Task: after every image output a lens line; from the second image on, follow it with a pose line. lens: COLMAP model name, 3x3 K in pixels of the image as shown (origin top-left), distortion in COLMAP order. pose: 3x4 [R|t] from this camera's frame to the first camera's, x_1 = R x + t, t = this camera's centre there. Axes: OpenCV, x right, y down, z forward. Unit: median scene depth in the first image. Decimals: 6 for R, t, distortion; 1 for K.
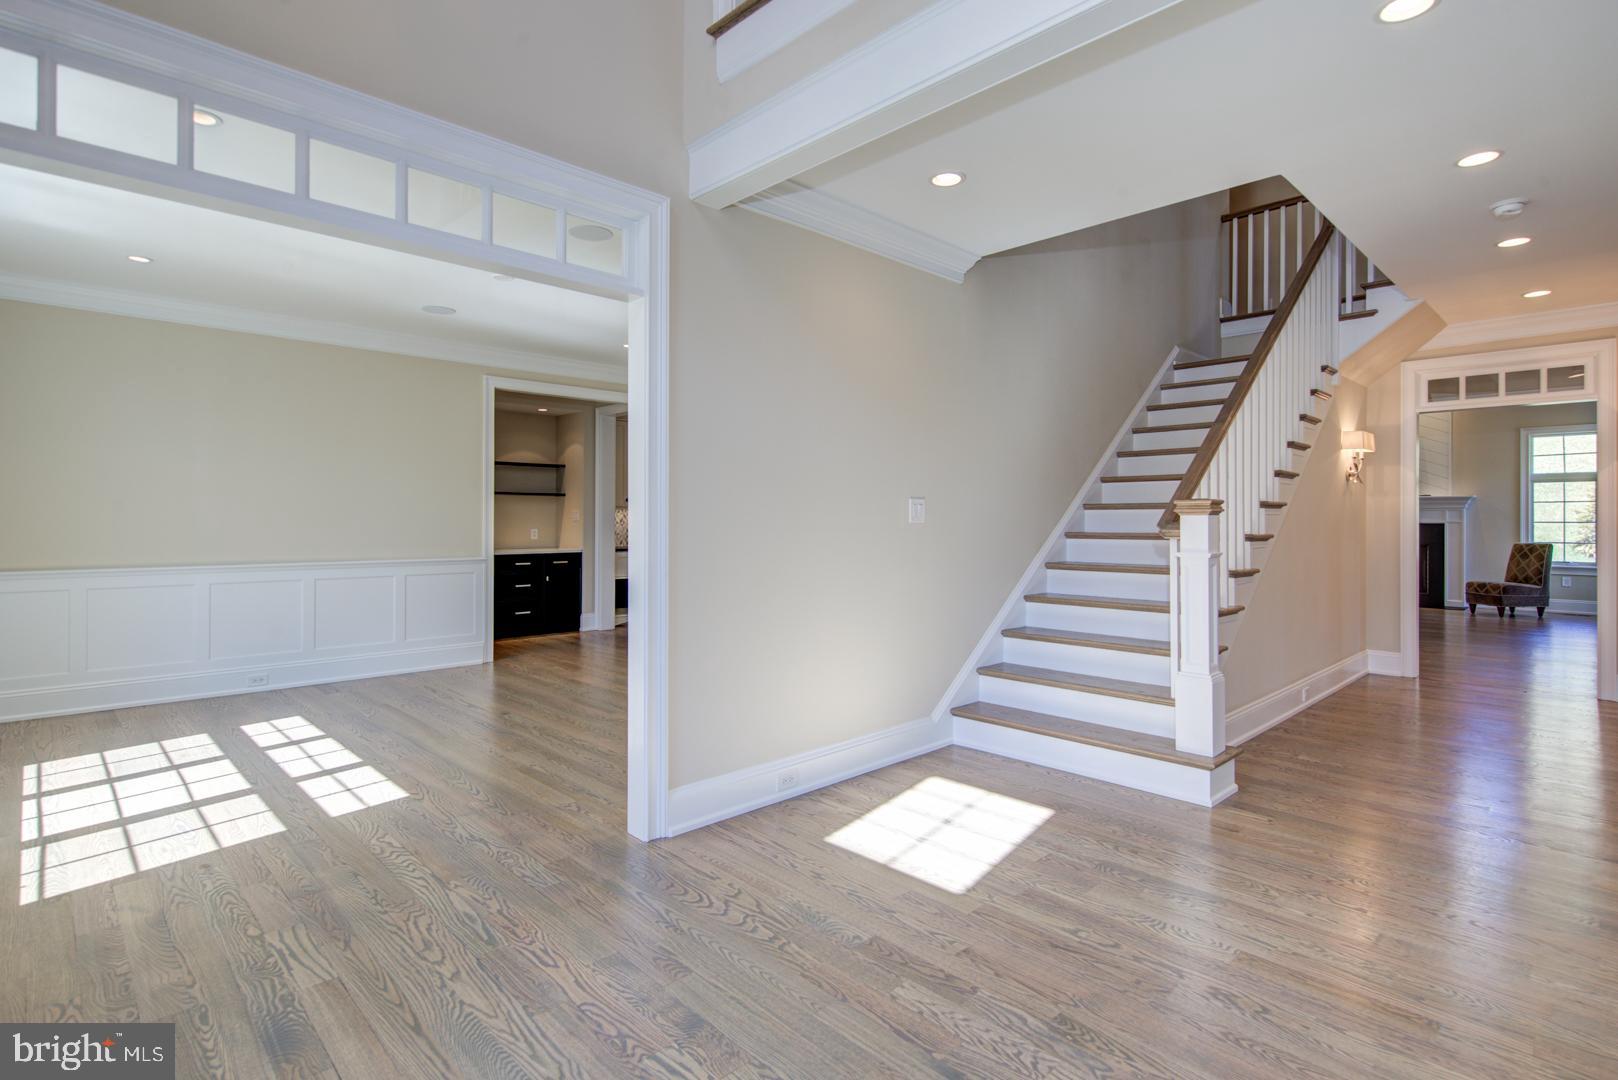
lens RADIAL K [[803.9, 0, 806.6], [0, 803.9, 532.7], [0, 0, 1]] dist [0.017710, 0.000106]
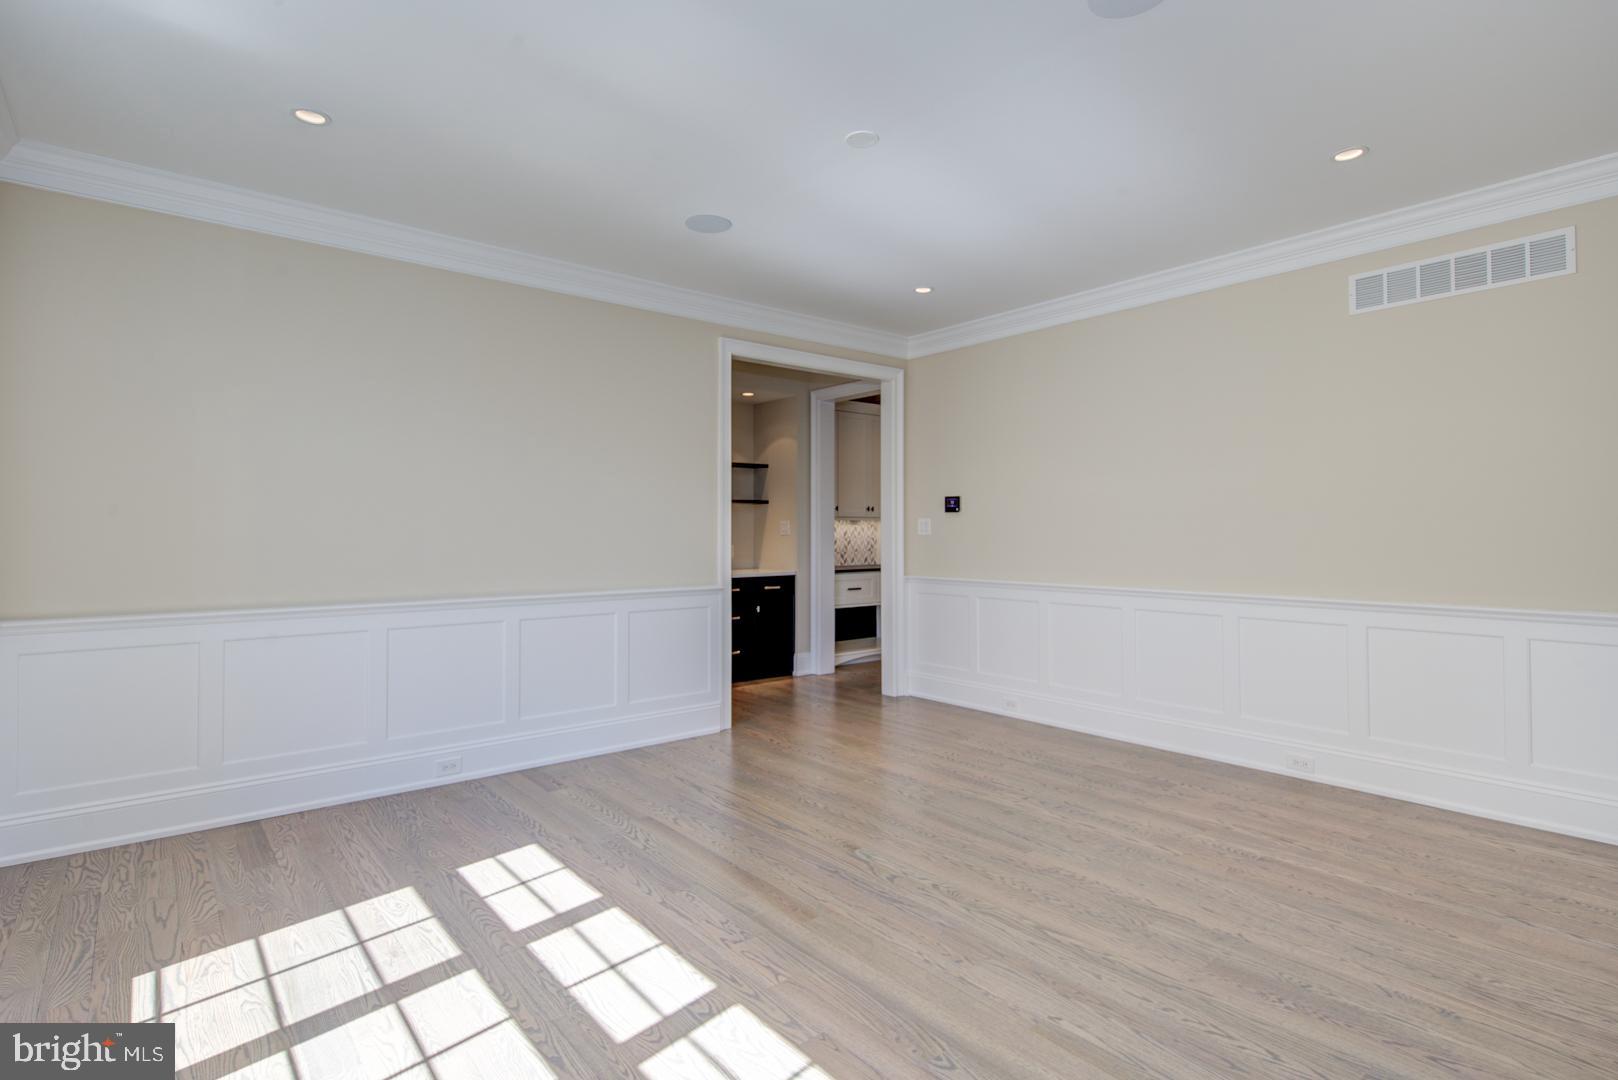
lens RADIAL K [[803.9, 0, 801.5], [0, 803.9, 536.0], [0, 0, 1]] dist [0.017710, 0.000106]
pose [[0.996664, -0.005781, -0.081414, -0.210196], [0.004738, 0.999904, -0.012997, -0.003472], [0.081481, 0.012568, 0.996596, 0.220648]]
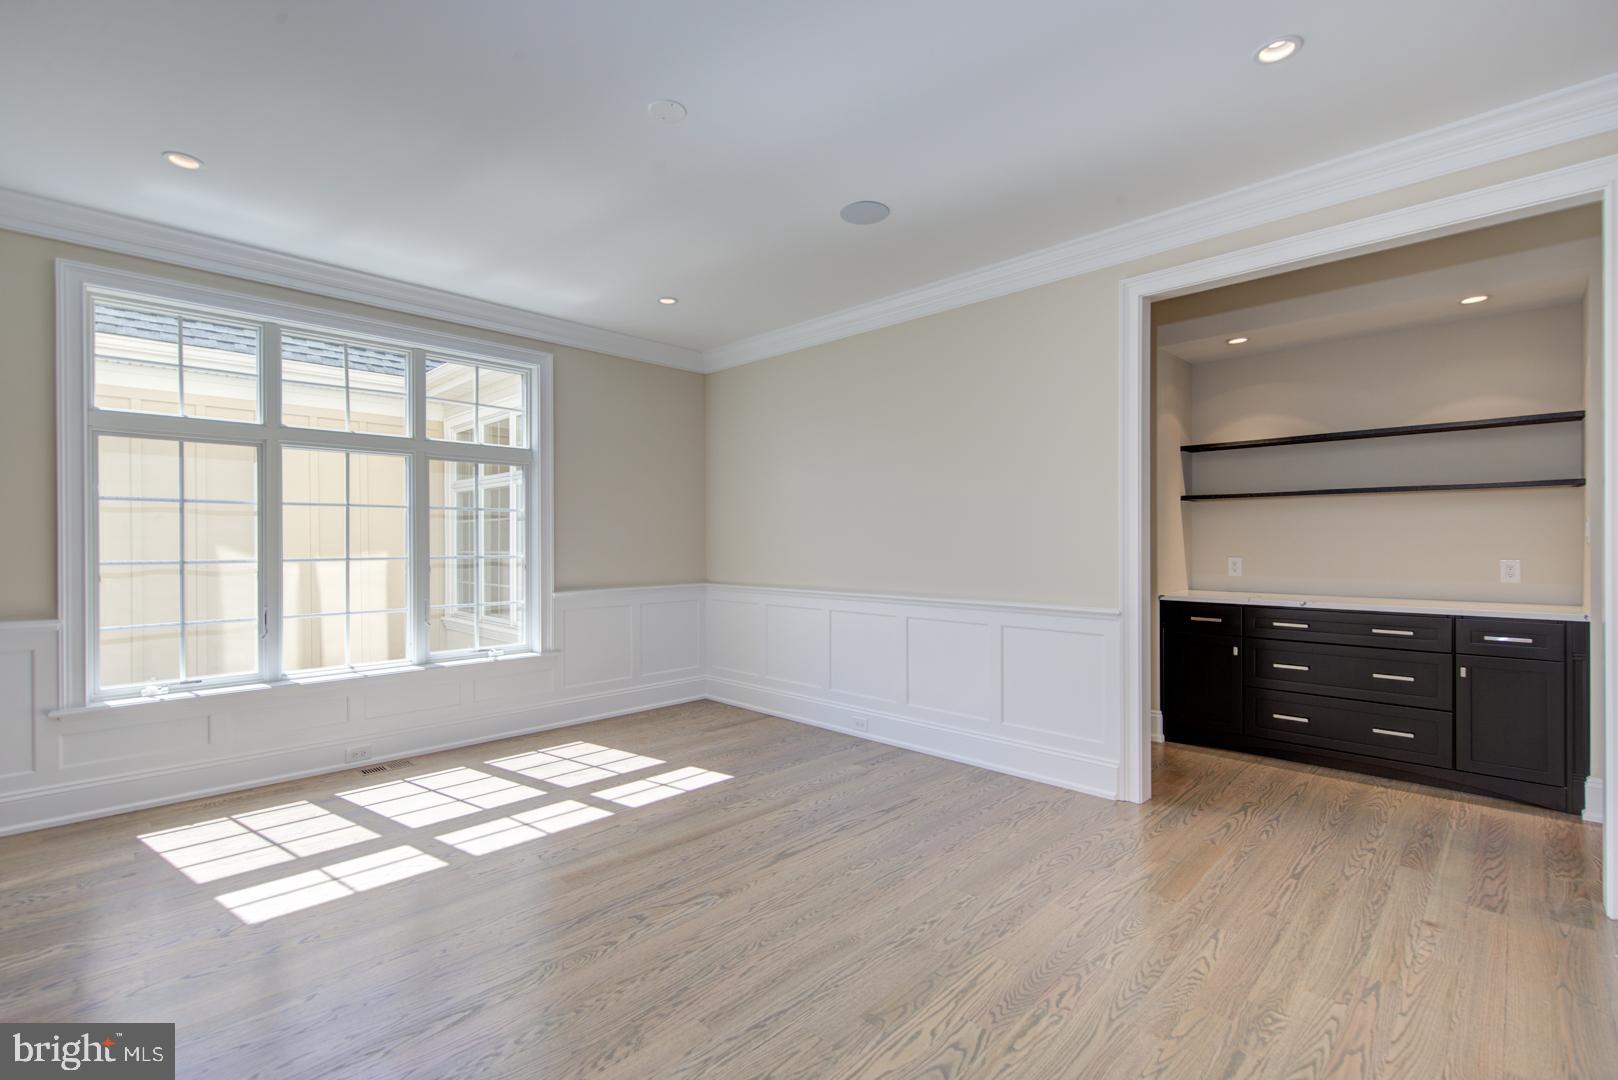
lens RADIAL K [[713.9, 0, 803.9], [0, 713.9, 541.7], [0, 0, 1]] dist [0.014011, 0.000162]
pose [[0.030892, -0.007776, -0.999492, 0.068915], [-0.013208, 0.999879, -0.008188, -0.006918], [0.999435, 0.013454, 0.030785, 0.603973]]
